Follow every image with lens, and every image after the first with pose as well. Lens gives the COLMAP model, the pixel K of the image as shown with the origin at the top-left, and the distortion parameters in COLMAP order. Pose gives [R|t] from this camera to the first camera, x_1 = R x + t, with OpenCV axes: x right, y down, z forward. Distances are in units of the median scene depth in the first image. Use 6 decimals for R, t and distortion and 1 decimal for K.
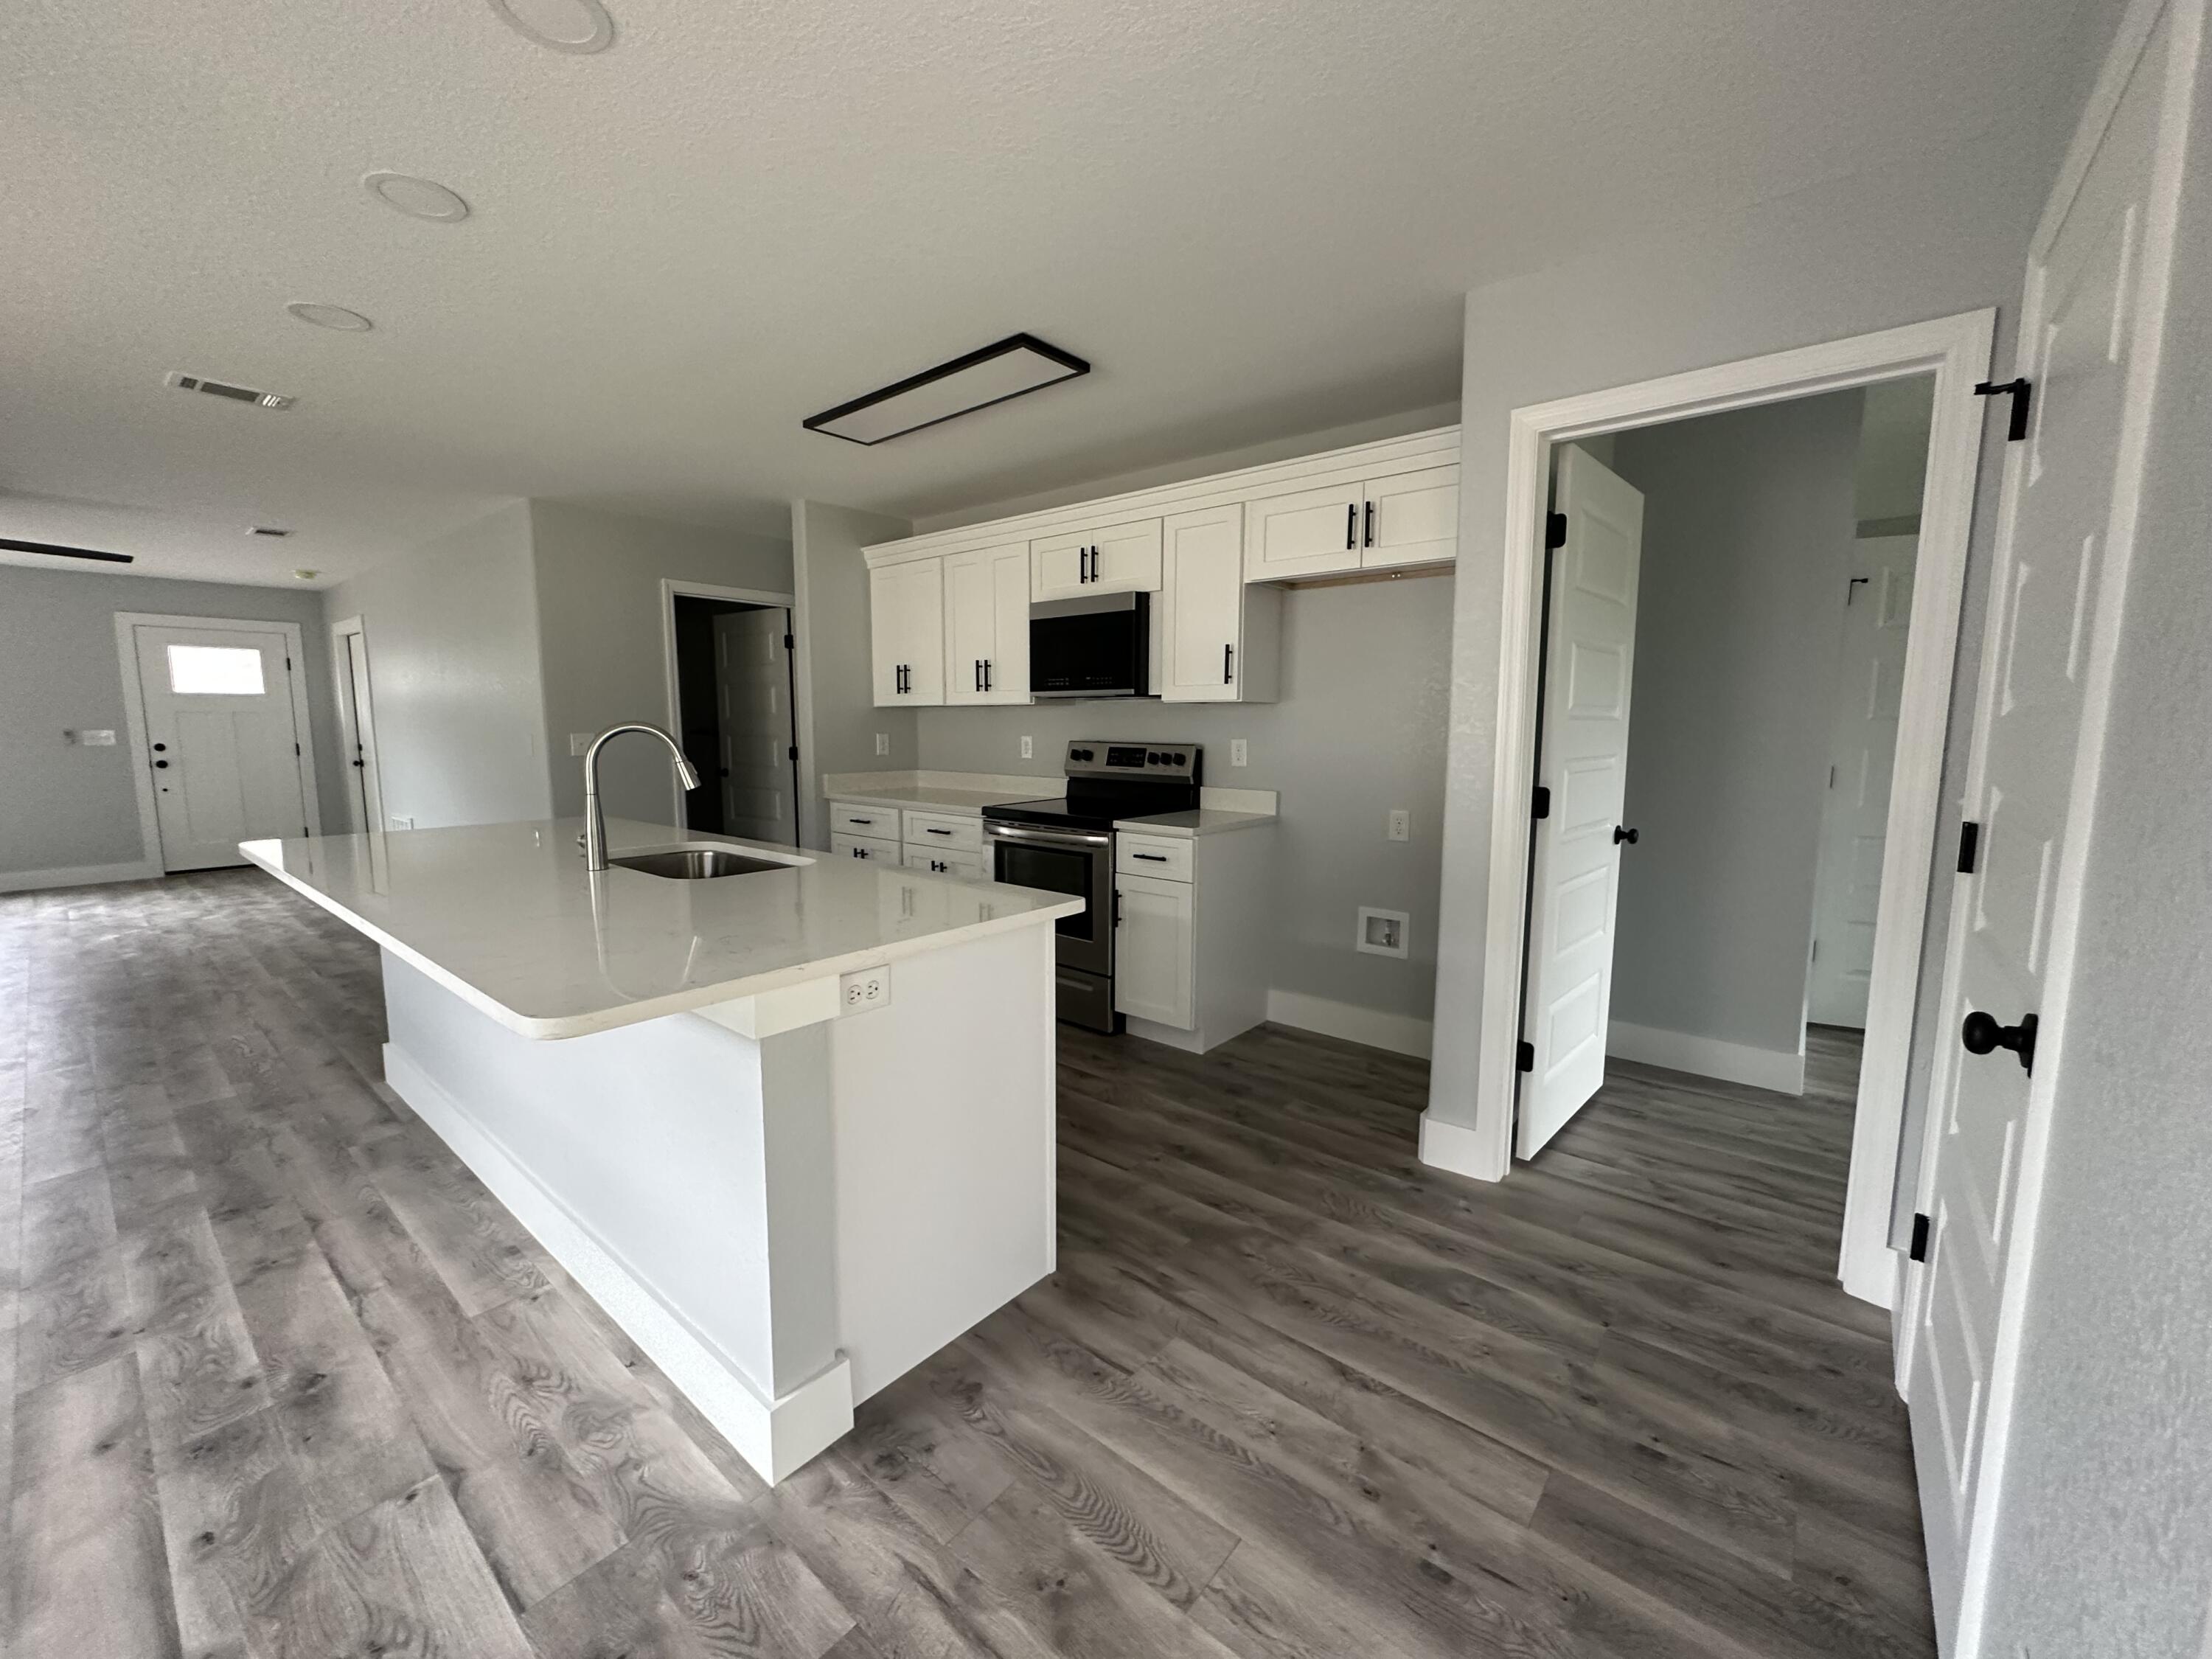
lens RADIAL K [[883.2, 0, 1106.0], [0, 883.2, 829.5], [0, 0, 1]] dist [-0.003033, 0.000613]
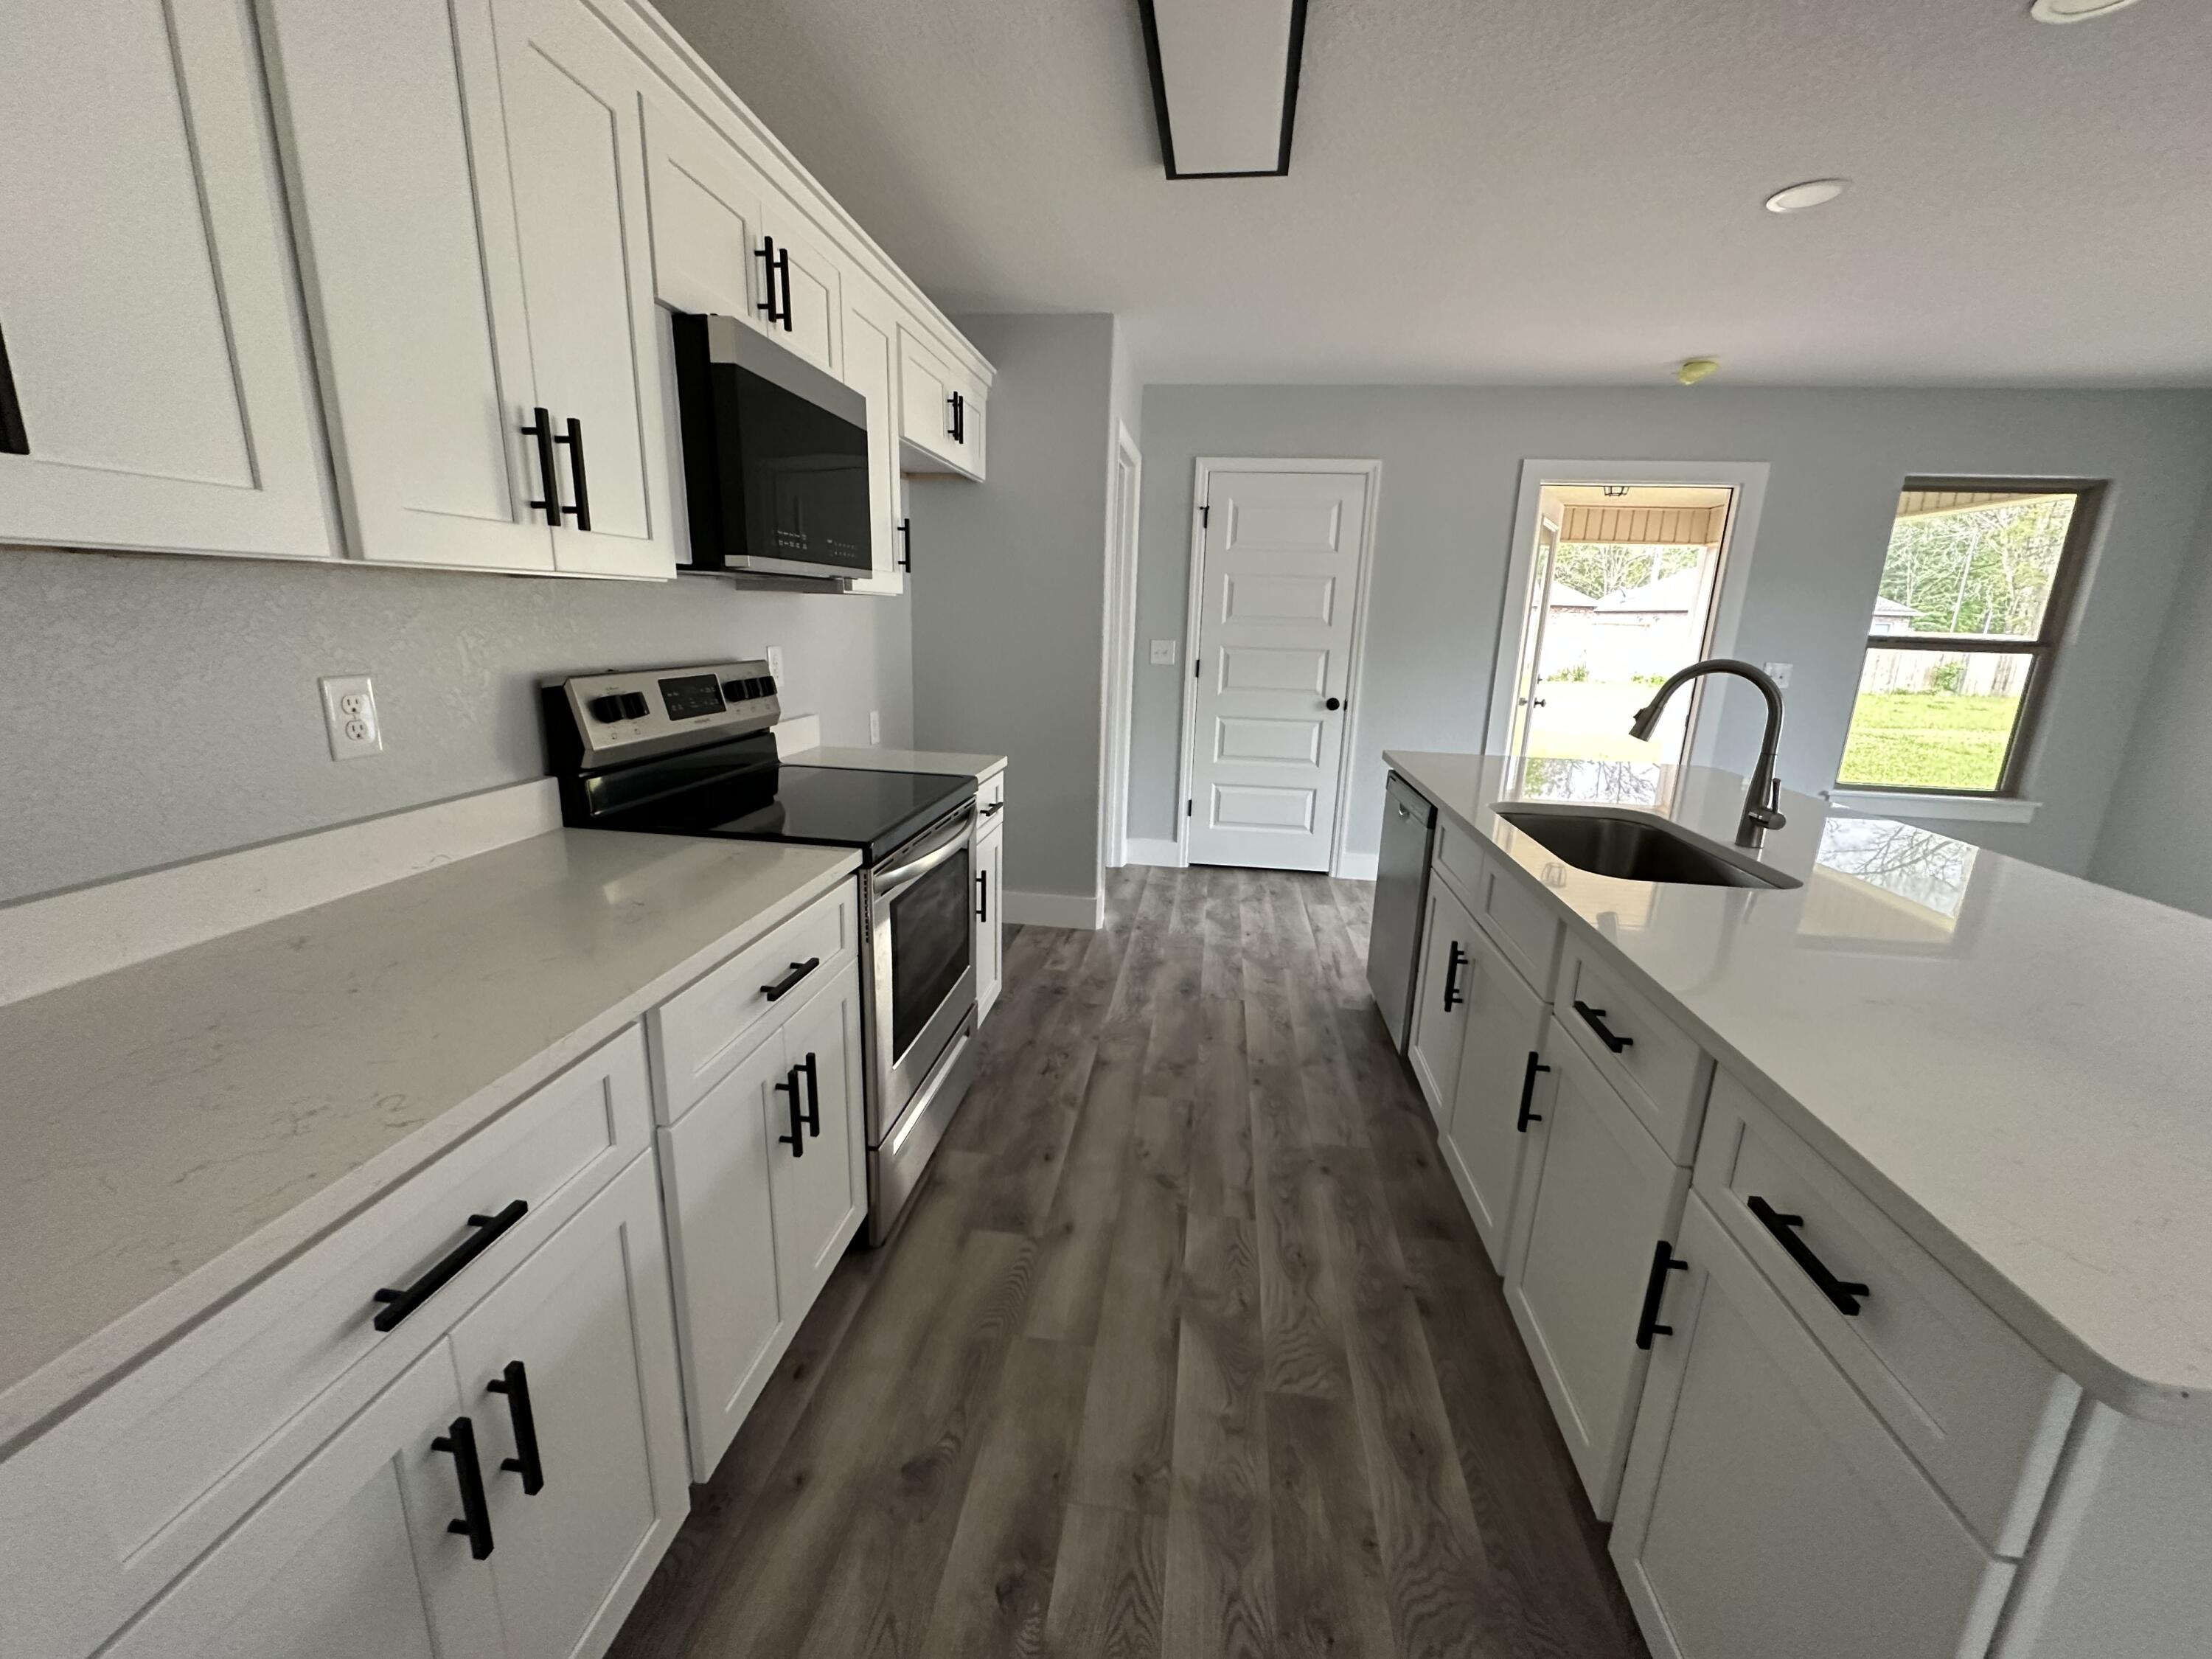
lens RADIAL K [[883.2, 0, 1106.0], [0, 883.2, 829.5], [0, 0, 1]] dist [-0.003033, 0.000613]
pose [[-0.533298, -0.220968, 0.816558, -0.792571], [0.070739, 0.950251, 0.303347, -0.221752], [-0.842965, 0.219536, -0.491136, 1.631308]]
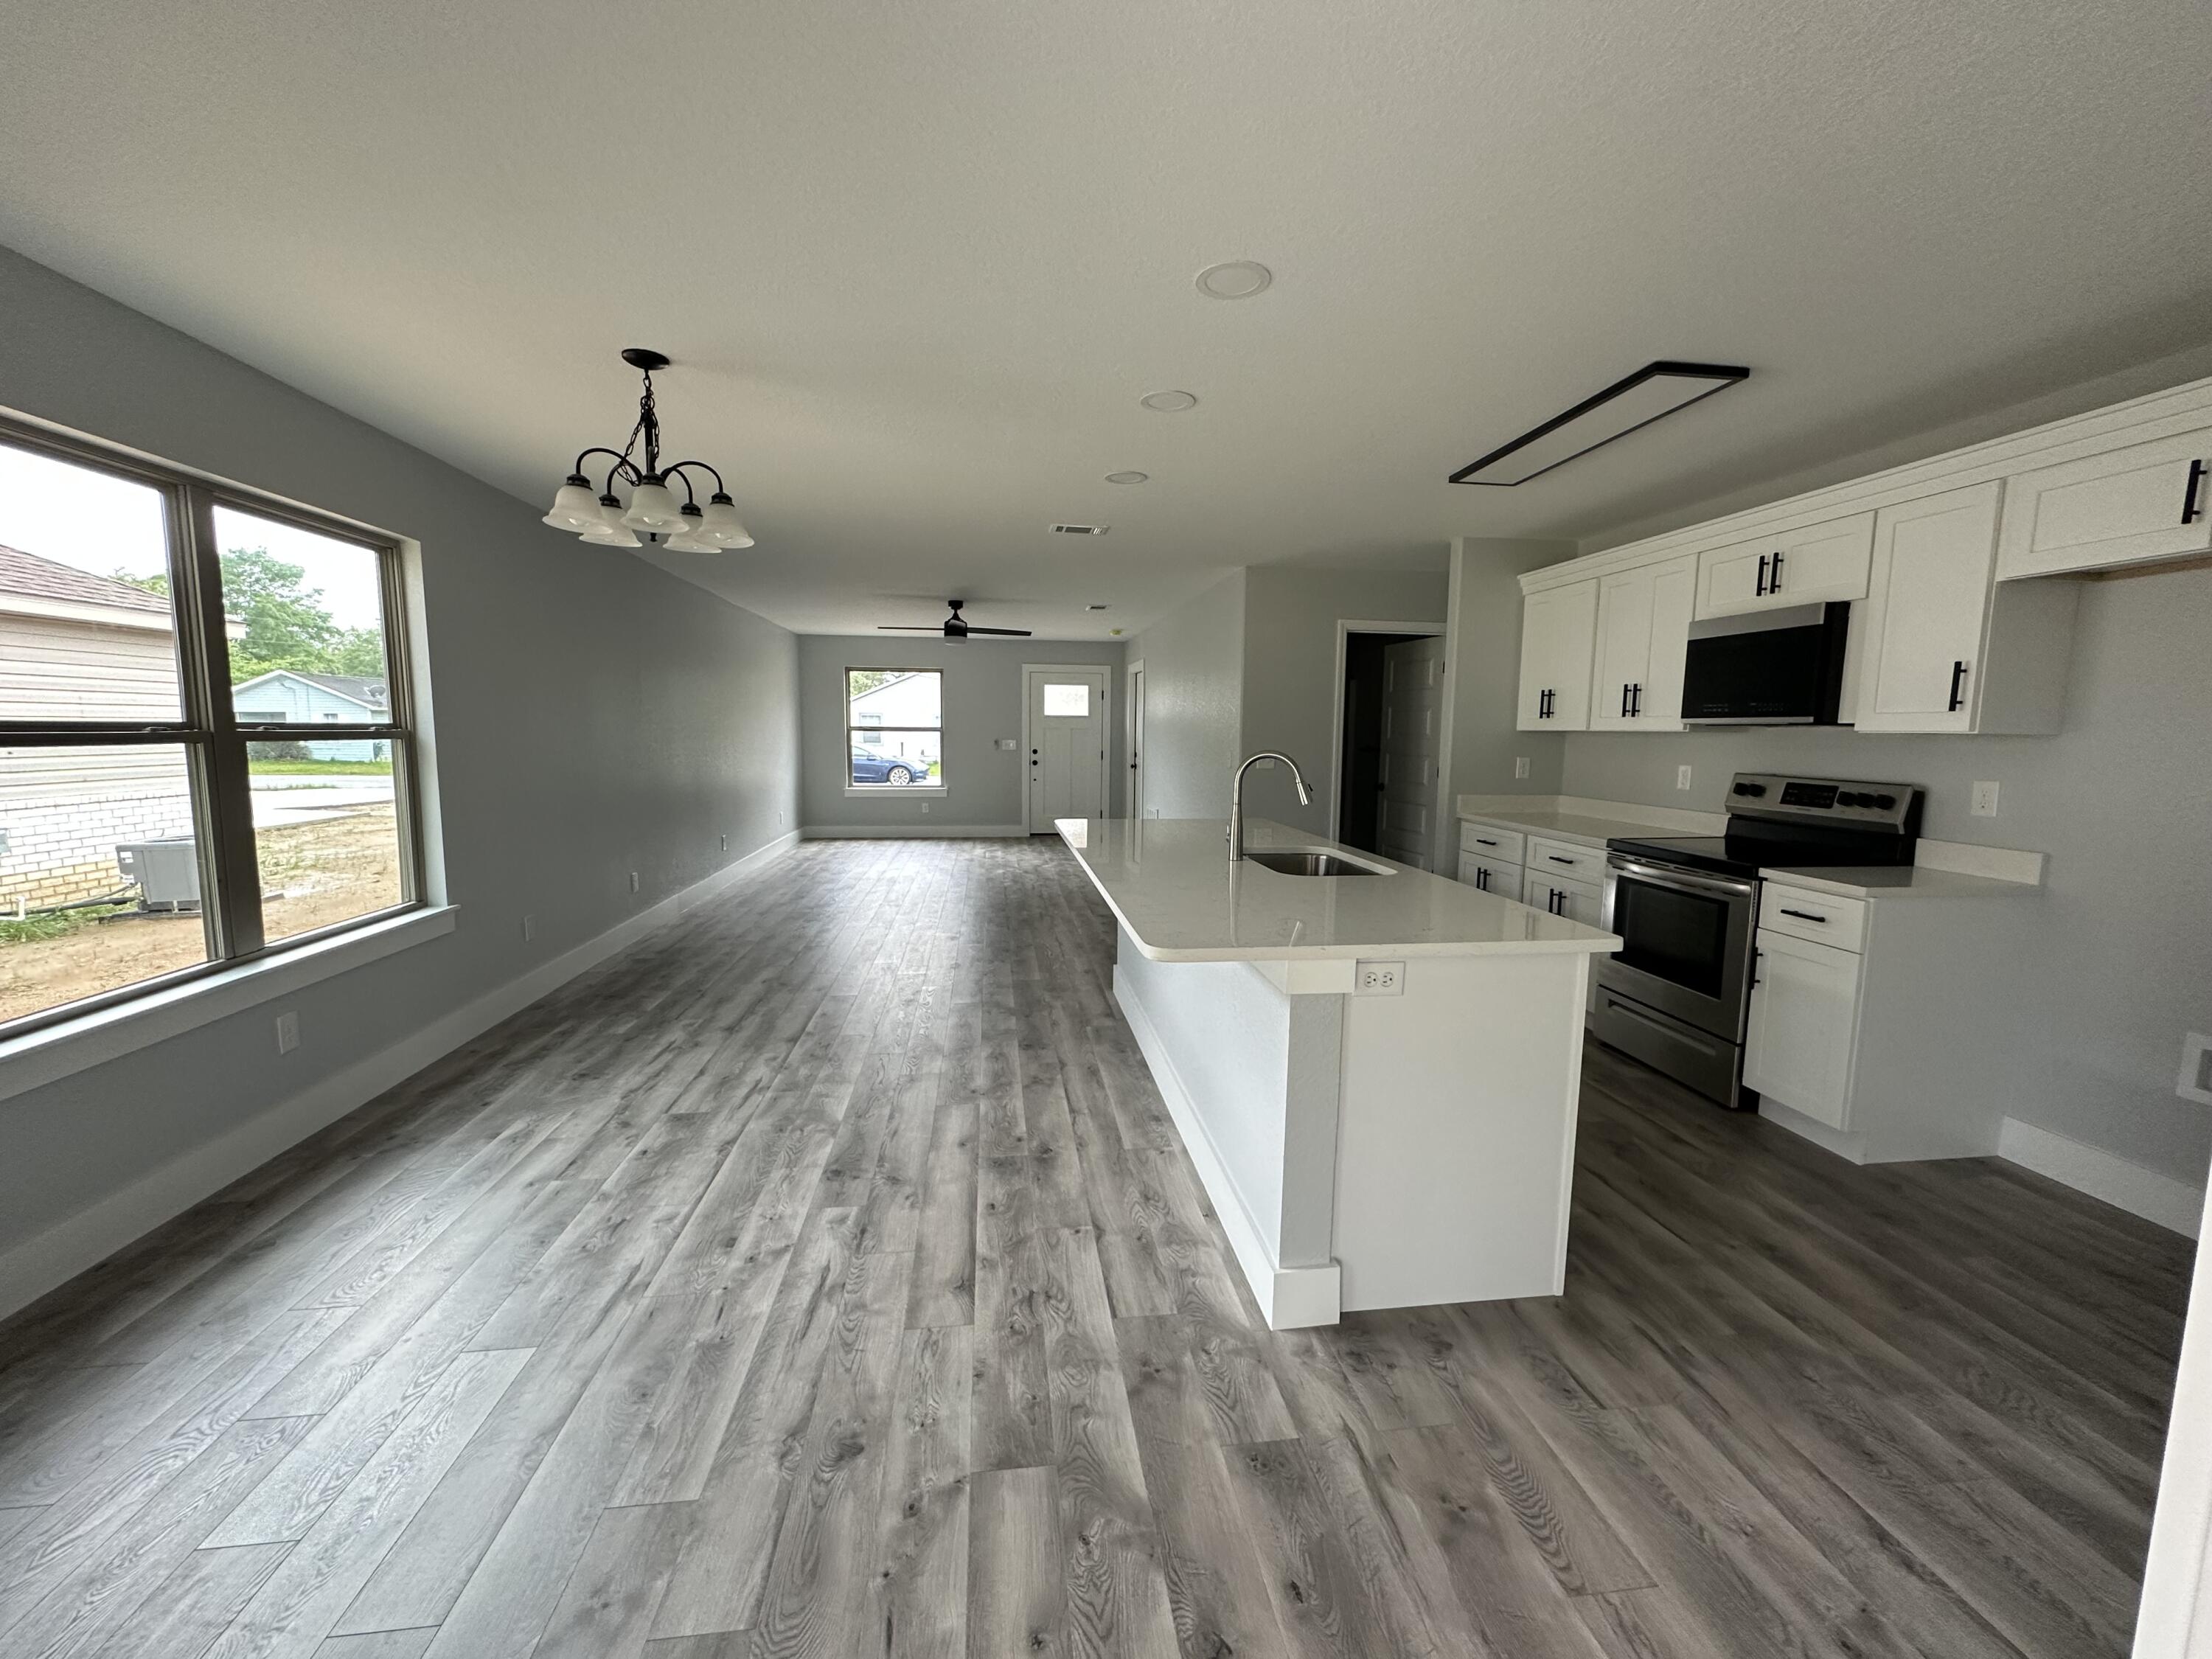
lens RADIAL K [[883.2, 0, 1106.0], [0, 883.2, 829.5], [0, 0, 1]] dist [-0.003033, 0.000613]
pose [[0.734261, 0.082625, -0.673820, 0.154572], [-0.091766, 0.995536, 0.022077, -0.010475], [0.672636, 0.045624, 0.738566, -0.107949]]
